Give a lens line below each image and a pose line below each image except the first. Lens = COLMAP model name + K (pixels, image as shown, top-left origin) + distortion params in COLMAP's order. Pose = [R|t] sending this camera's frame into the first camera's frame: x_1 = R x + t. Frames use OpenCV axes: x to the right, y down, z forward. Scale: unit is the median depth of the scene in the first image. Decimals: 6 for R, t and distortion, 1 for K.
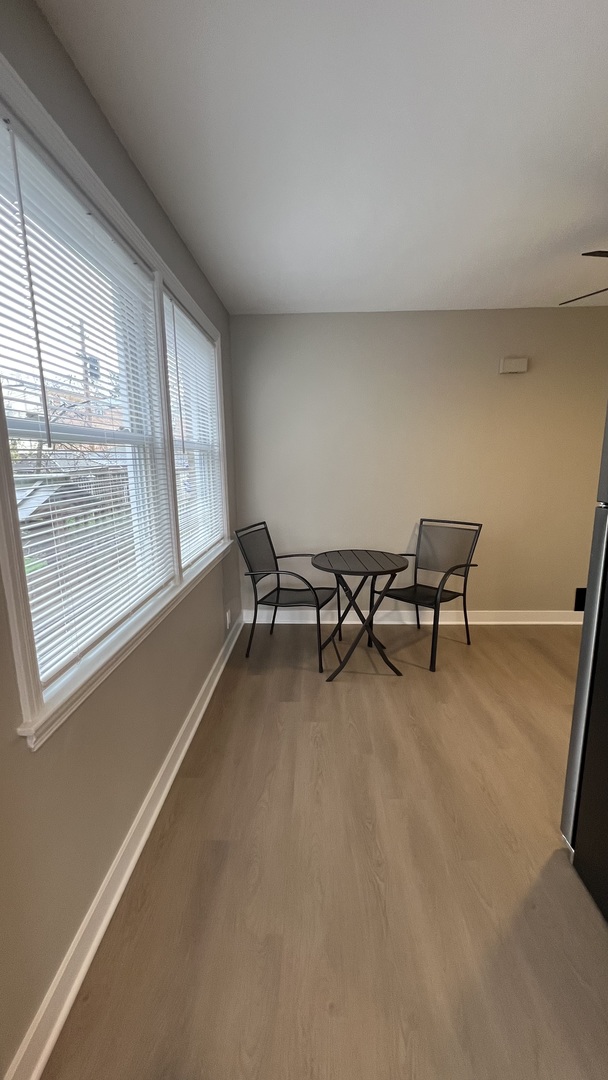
lens RADIAL K [[425.5, 0, 305.0], [0, 425.5, 537.4], [0, 0, 1]] dist [-0.004049, 0.000620]
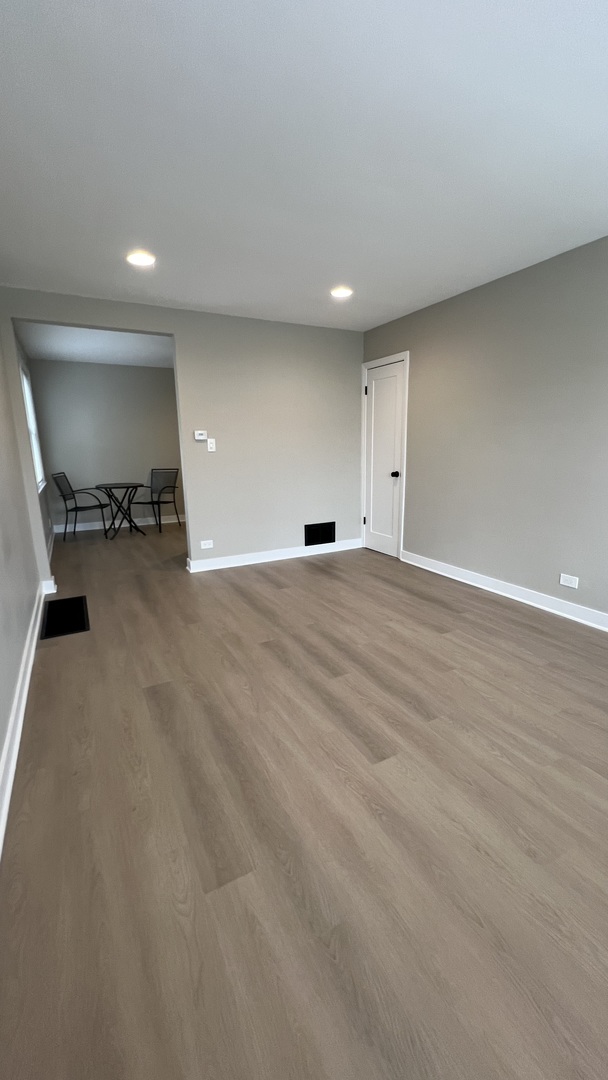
lens RADIAL K [[425.5, 0, 303.5], [0, 425.5, 539.1], [0, 0, 1]] dist [-0.004049, 0.000620]
pose [[0.868420, -0.110681, 0.483318, -0.123556], [0.094756, 0.993848, 0.057337, 0.262839], [-0.486691, -0.003995, 0.873565, -1.225498]]
